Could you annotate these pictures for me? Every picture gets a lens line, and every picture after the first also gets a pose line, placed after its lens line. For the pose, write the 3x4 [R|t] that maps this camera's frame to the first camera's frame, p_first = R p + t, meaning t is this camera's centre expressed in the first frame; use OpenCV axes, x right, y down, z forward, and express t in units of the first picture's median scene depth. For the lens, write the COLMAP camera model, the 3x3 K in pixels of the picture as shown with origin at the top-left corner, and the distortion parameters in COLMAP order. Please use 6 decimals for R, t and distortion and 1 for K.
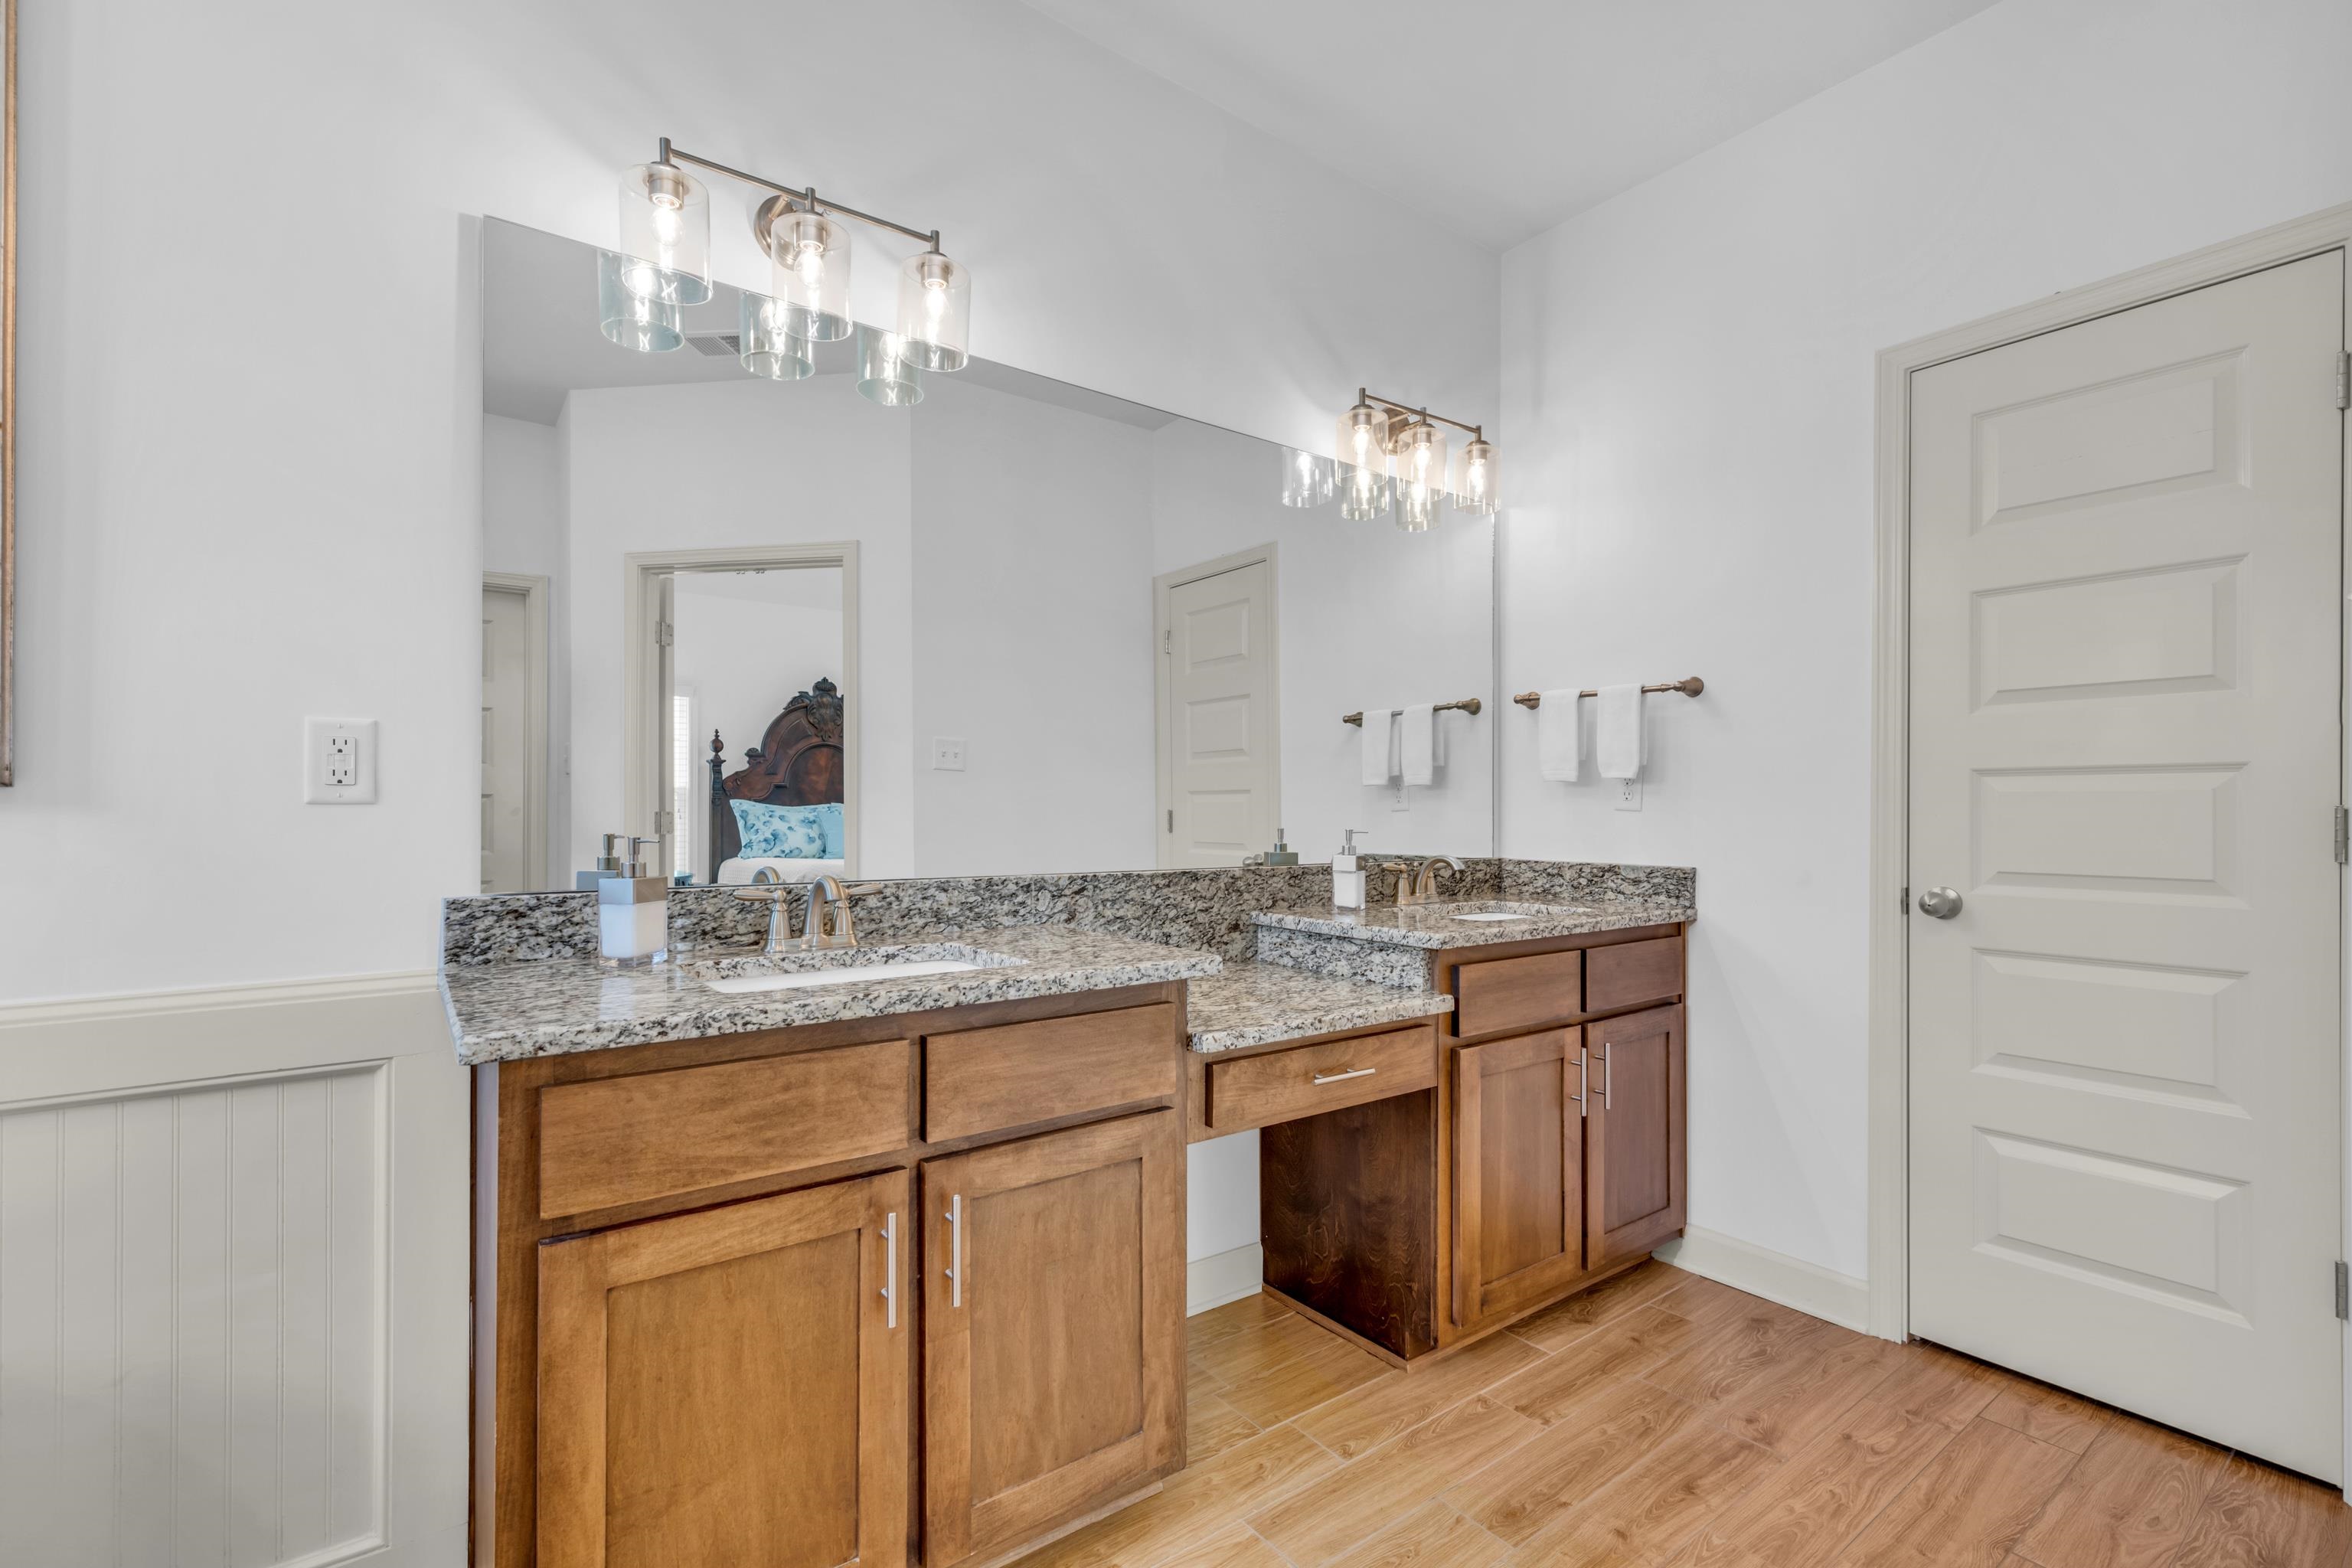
lens RADIAL K [[1046.3, 0, 1181.6], [0, 1046.3, 805.6], [0, 0, 1]] dist [0.007467, 0.000442]
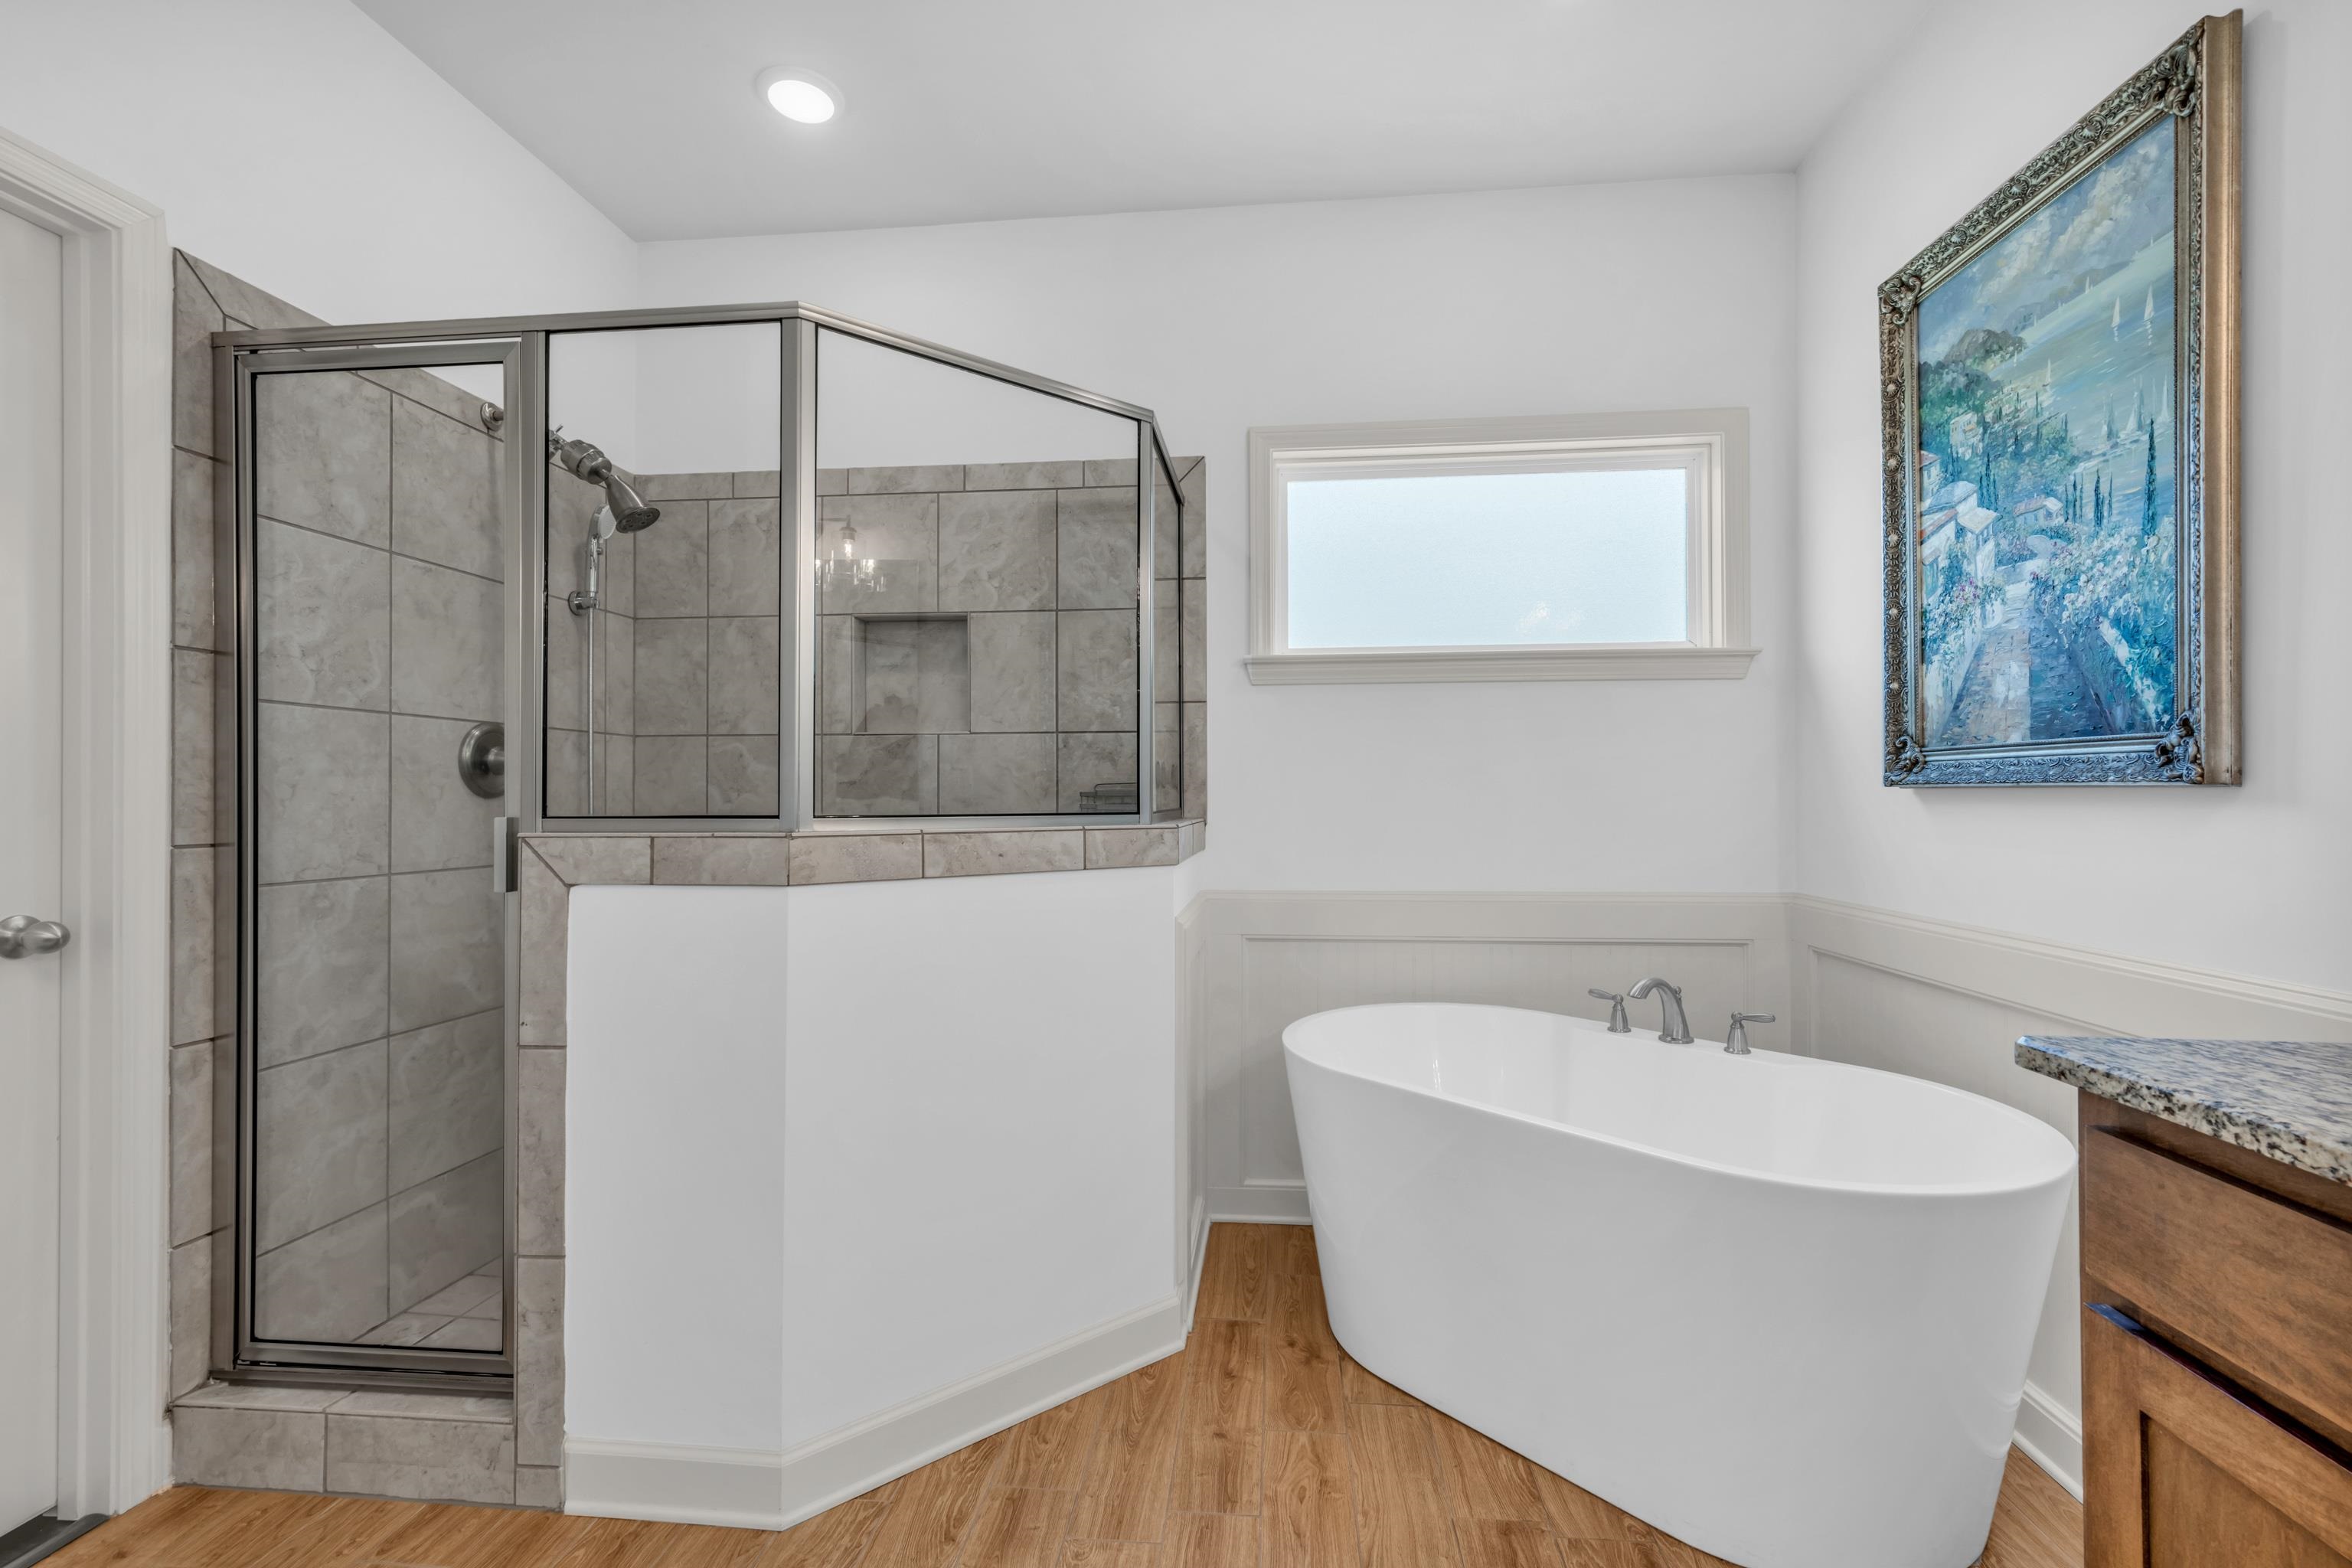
lens RADIAL K [[1013.3, 0, 1164.9], [0, 1013.3, 789.9], [0, 0, 1]] dist [0.003315, -0.000463]
pose [[-0.687229, -0.009171, -0.726383, 0.397244], [-0.000580, 0.999927, -0.012076, 0.000014], [0.726440, -0.007877, -0.687184, 0.753795]]
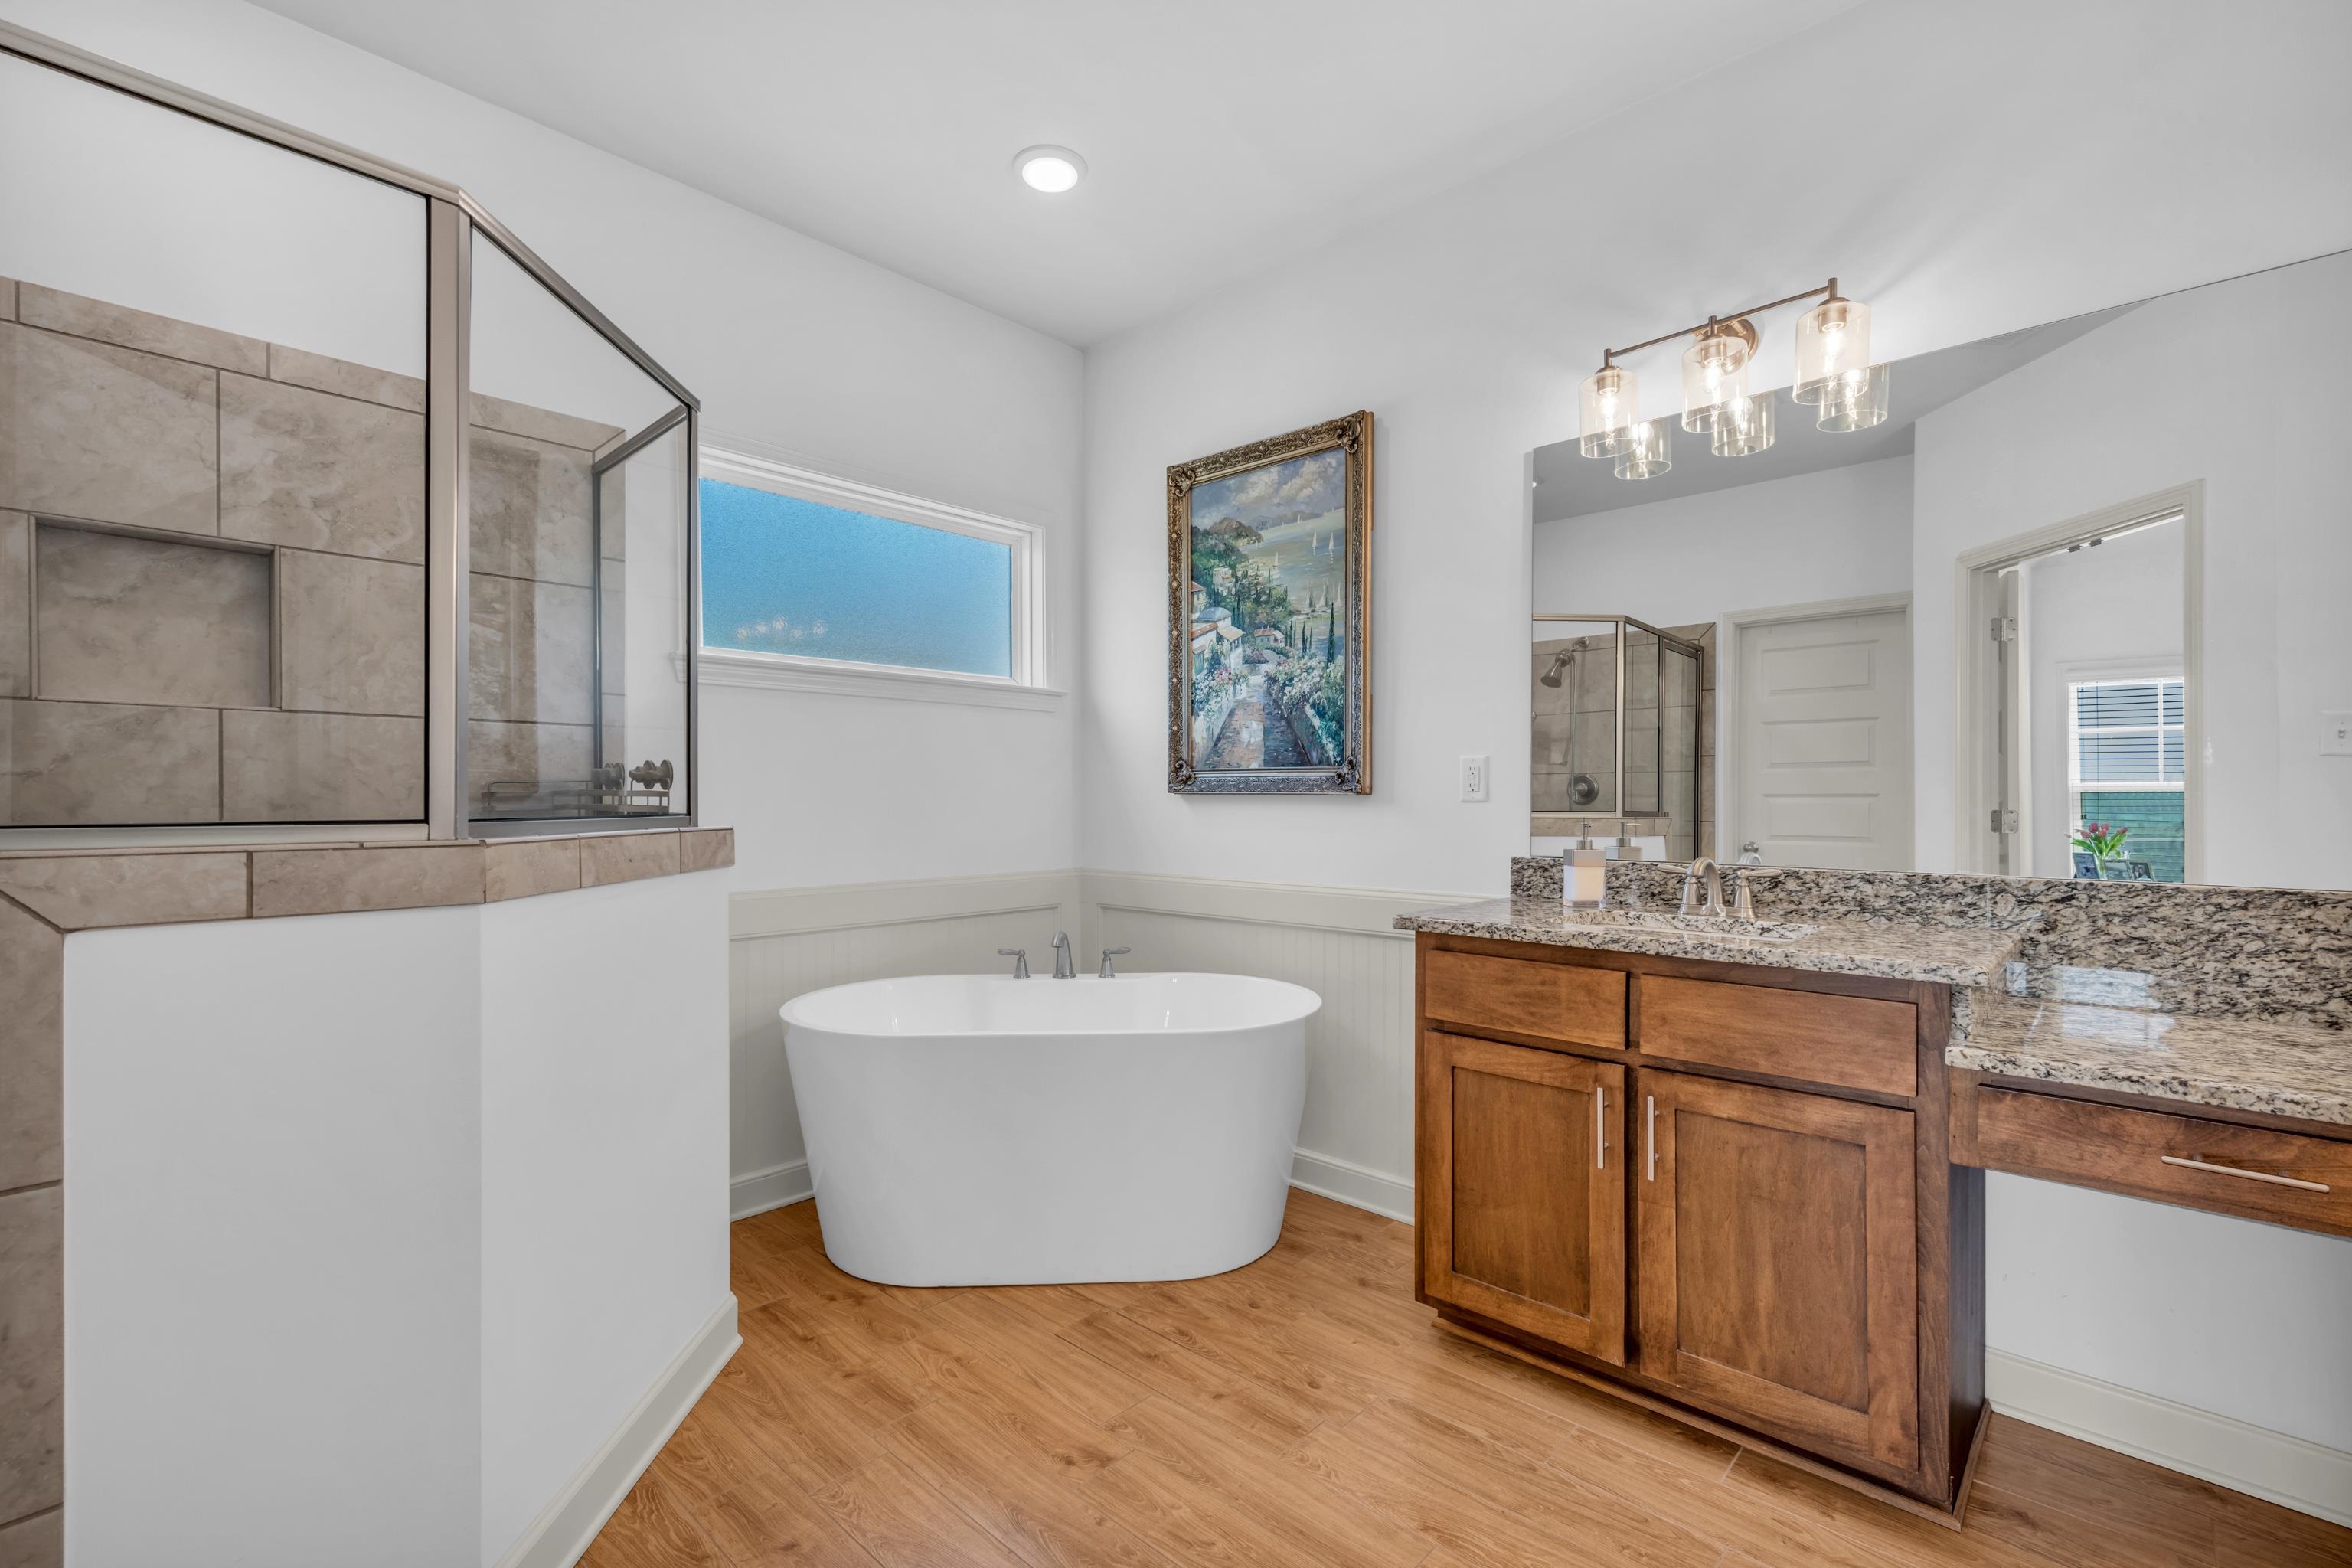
lens RADIAL K [[1046.3, 0, 1171.1], [0, 1046.3, 797.3], [0, 0, 1]] dist [0.007467, 0.000442]
pose [[0.153817, -0.006670, -0.988077, 0.899679], [0.000889, 0.999978, -0.006612, 0.002017], [0.988099, 0.000139, 0.153820, 0.176749]]
